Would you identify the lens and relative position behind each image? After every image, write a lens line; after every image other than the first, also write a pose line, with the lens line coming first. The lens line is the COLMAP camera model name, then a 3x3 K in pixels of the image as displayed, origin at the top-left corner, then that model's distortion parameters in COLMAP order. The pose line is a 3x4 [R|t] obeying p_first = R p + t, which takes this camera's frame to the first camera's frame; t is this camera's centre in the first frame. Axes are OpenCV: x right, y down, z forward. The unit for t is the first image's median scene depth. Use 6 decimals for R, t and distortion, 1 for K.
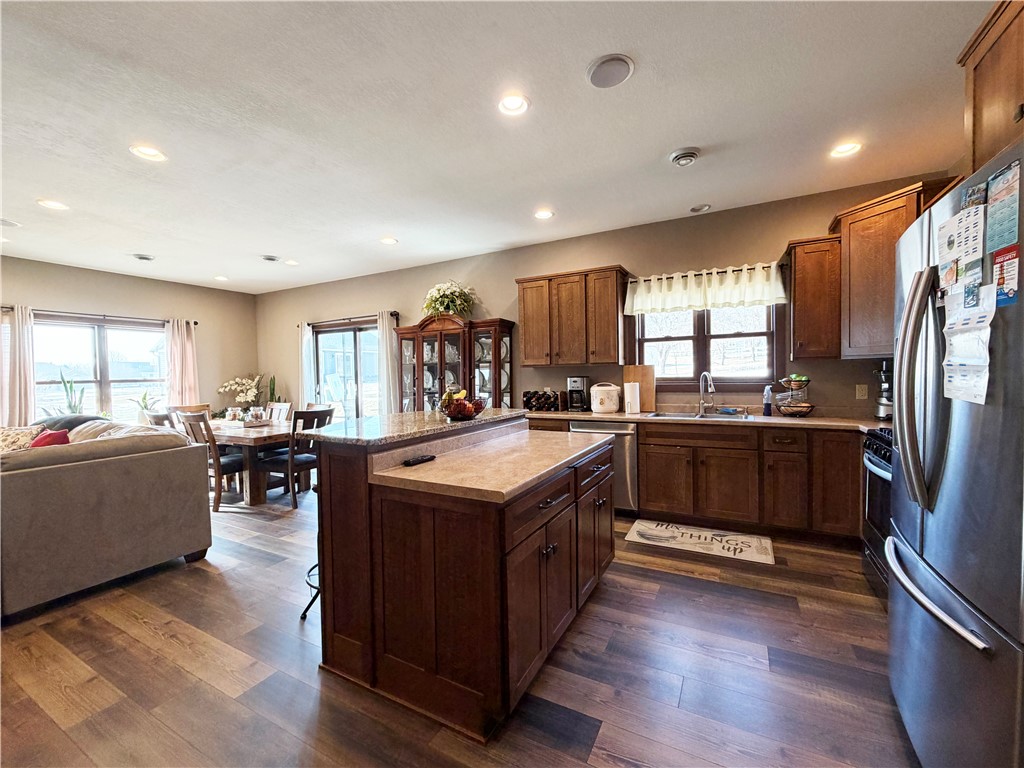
lens RADIAL K [[421.1, 0, 512.0], [0, 421.1, 384.0], [0, 0, 1]] dist [0.000863, 0.000064]
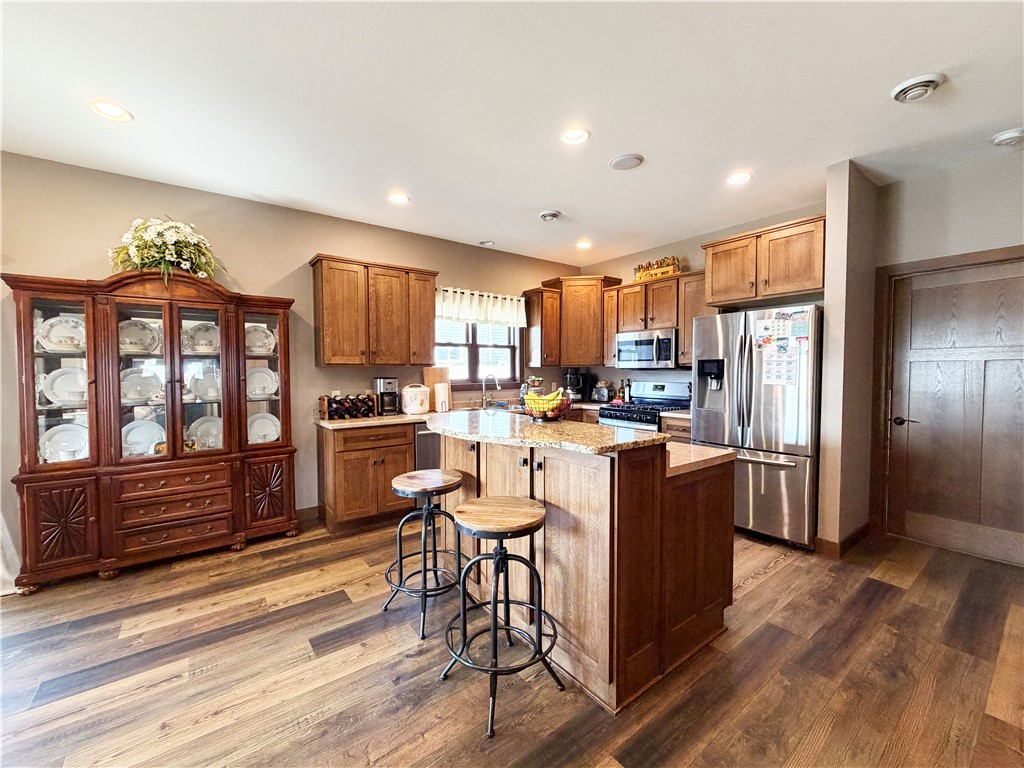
lens RADIAL K [[421.1, 0, 512.0], [0, 421.1, 384.0], [0, 0, 1]] dist [0.000863, 0.000064]
pose [[0.415862, -0.014543, 0.909311, -0.494741], [0.018596, 0.999799, 0.007485, -0.004770], [-0.909237, 0.013797, 0.416049, 0.310366]]
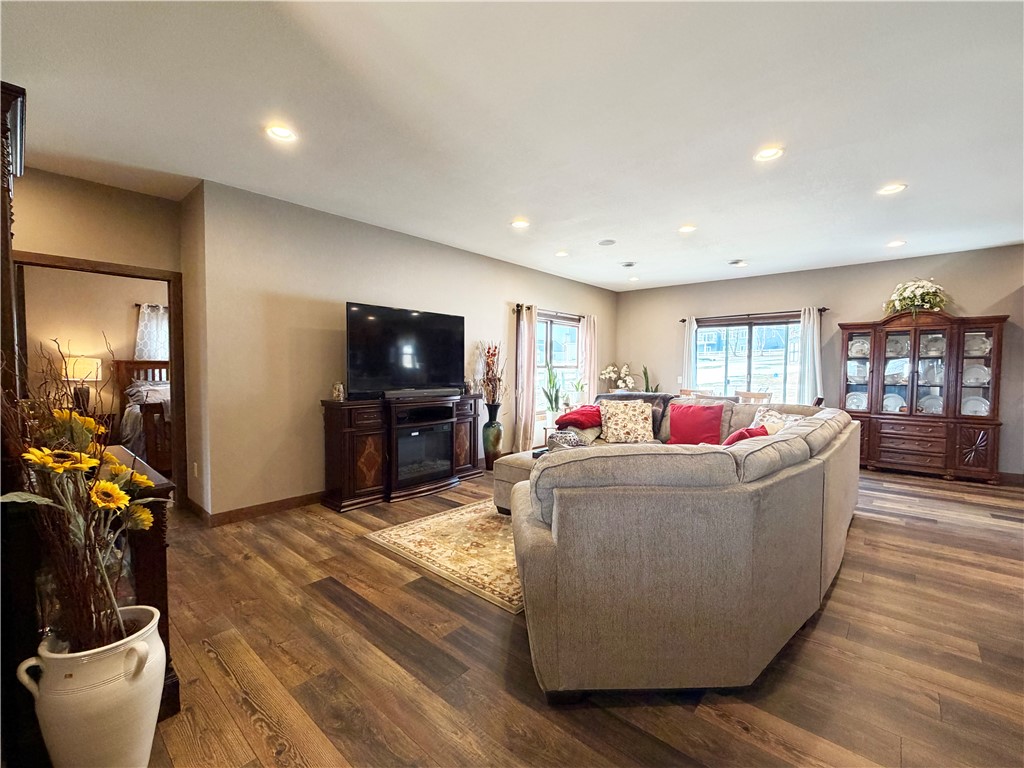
lens RADIAL K [[441.8, 0, 512.4], [0, 441.8, 386.7], [0, 0, 1]] dist [0.001132, -0.000601]
pose [[0.973695, 0.034905, -0.225164, -0.869678], [-0.029979, 0.999231, 0.025261, 0.024596], [0.225873, -0.017846, 0.973993, -0.296576]]
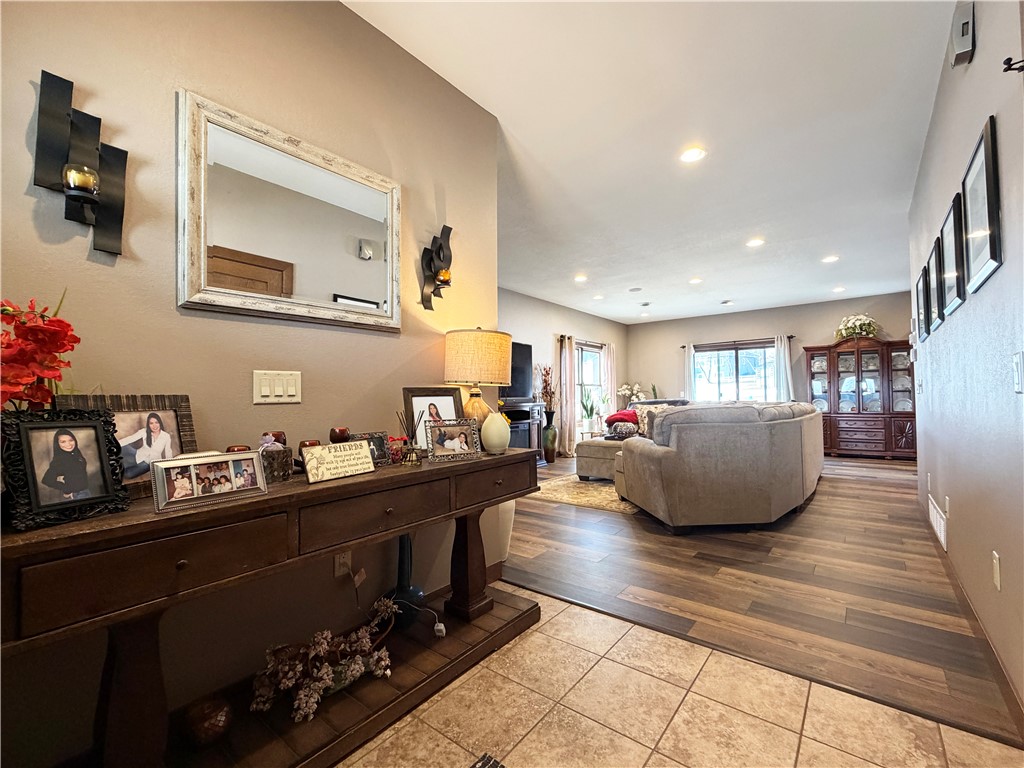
lens RADIAL K [[441.8, 0, 512.4], [0, 441.8, 386.7], [0, 0, 1]] dist [0.001132, -0.000601]
pose [[0.984019, 0.003001, -0.178040, -1.030226], [-0.011418, 0.998864, -0.046273, 0.085362], [0.177699, 0.047567, 0.982935, -0.669169]]
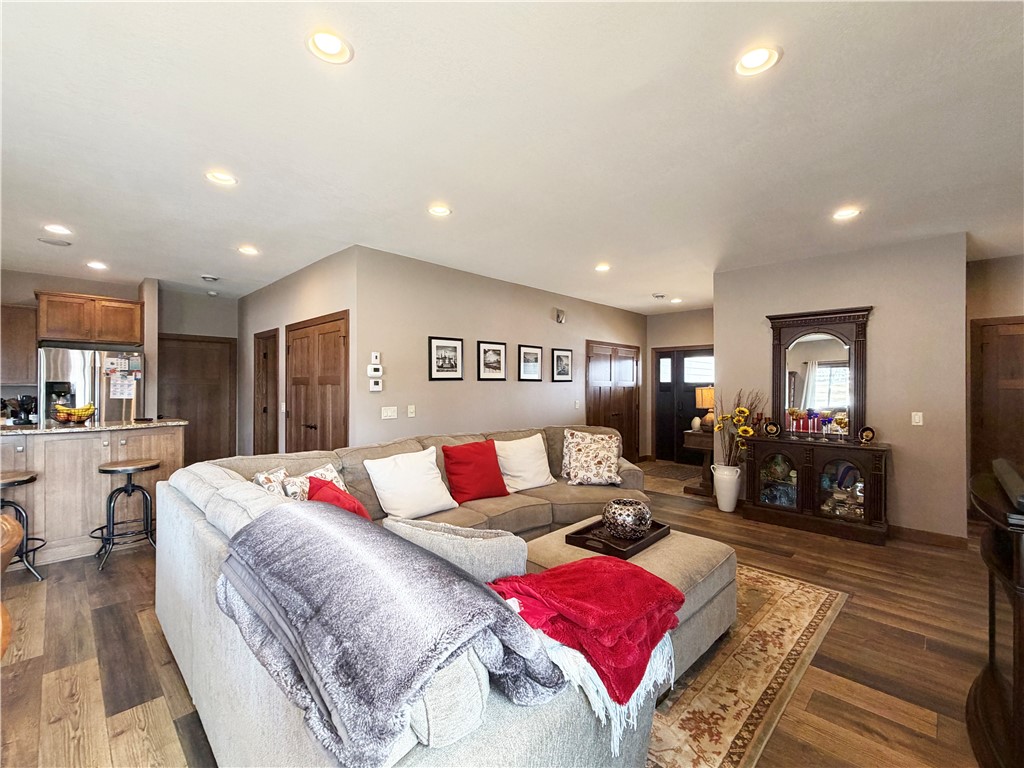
lens RADIAL K [[441.8, 0, 512.4], [0, 441.8, 386.7], [0, 0, 1]] dist [0.001132, -0.000601]
pose [[-0.962080, 0.013942, 0.272412, -0.966452], [0.019703, 0.999636, 0.018424, -0.021561], [-0.272056, 0.023093, -0.962004, 0.980278]]
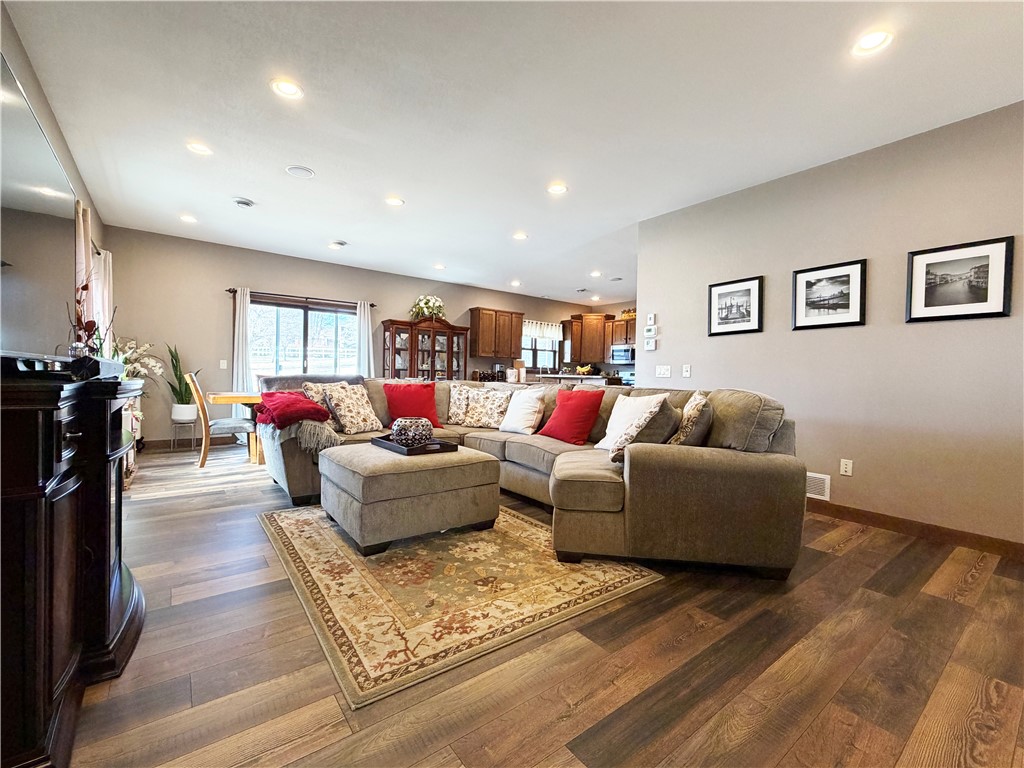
lens RADIAL K [[441.8, 0, 512.4], [0, 441.8, 386.7], [0, 0, 1]] dist [0.001132, -0.000601]
pose [[0.406157, 0.006167, 0.913783, -1.437847], [-0.008667, 0.999958, -0.002896, 0.079171], [-0.913762, -0.006743, 0.406193, 0.105588]]
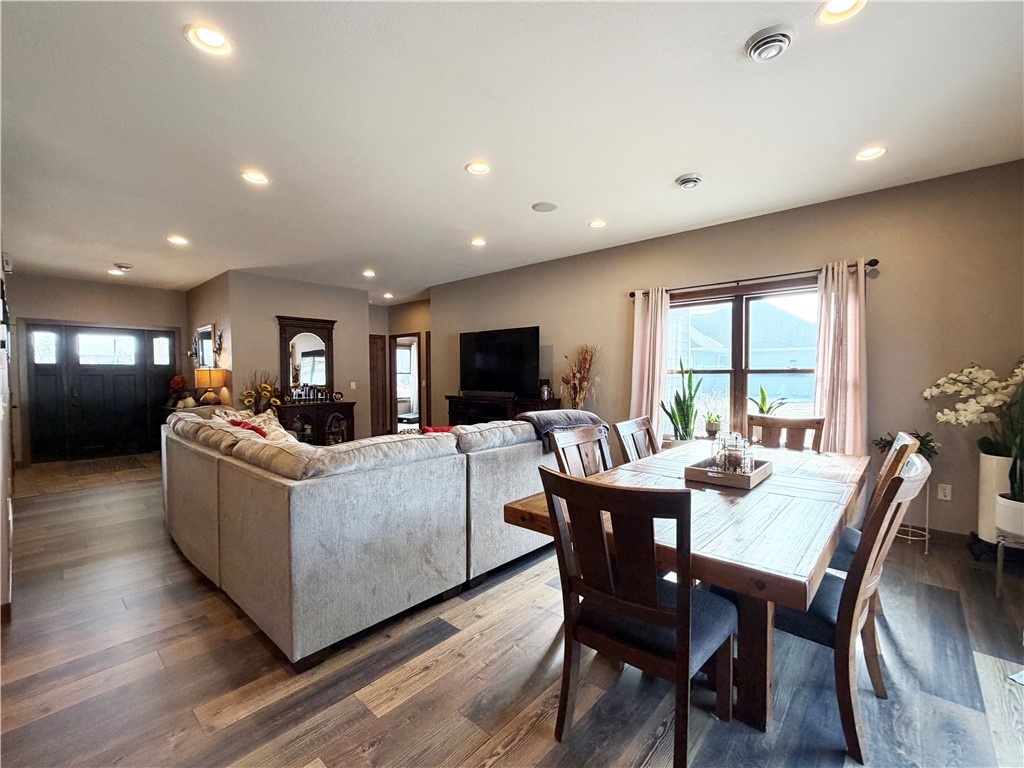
lens RADIAL K [[441.8, 0, 512.4], [0, 441.8, 386.7], [0, 0, 1]] dist [0.001132, -0.000601]
pose [[-0.230097, 0.049103, -0.971928, -0.131375], [-0.013848, 0.998460, 0.053721, -0.016881], [0.973069, 0.025820, -0.229063, 0.871700]]
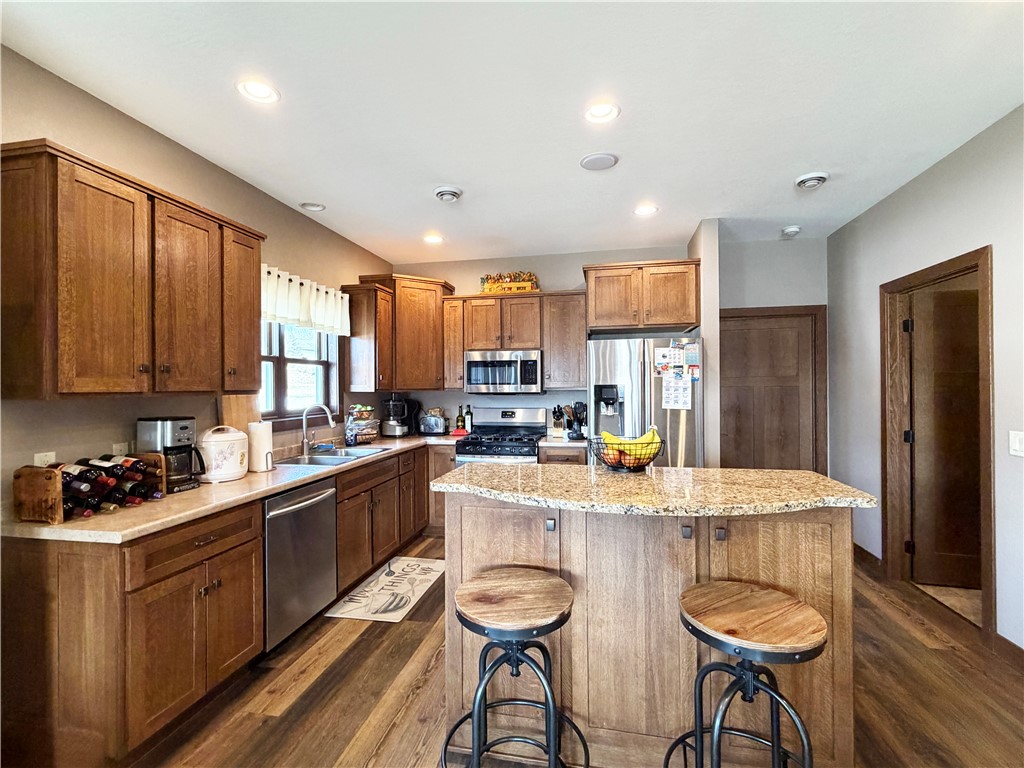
lens RADIAL K [[470.6, 0, 511.6], [0, 470.6, 385.9], [0, 0, 1]] dist [-0.000344, -0.000707]
pose [[-0.289061, 0.022348, 0.957050, -0.405114], [0.036680, 0.999252, -0.012255, -0.028514], [-0.956608, 0.031562, -0.289665, 0.673344]]
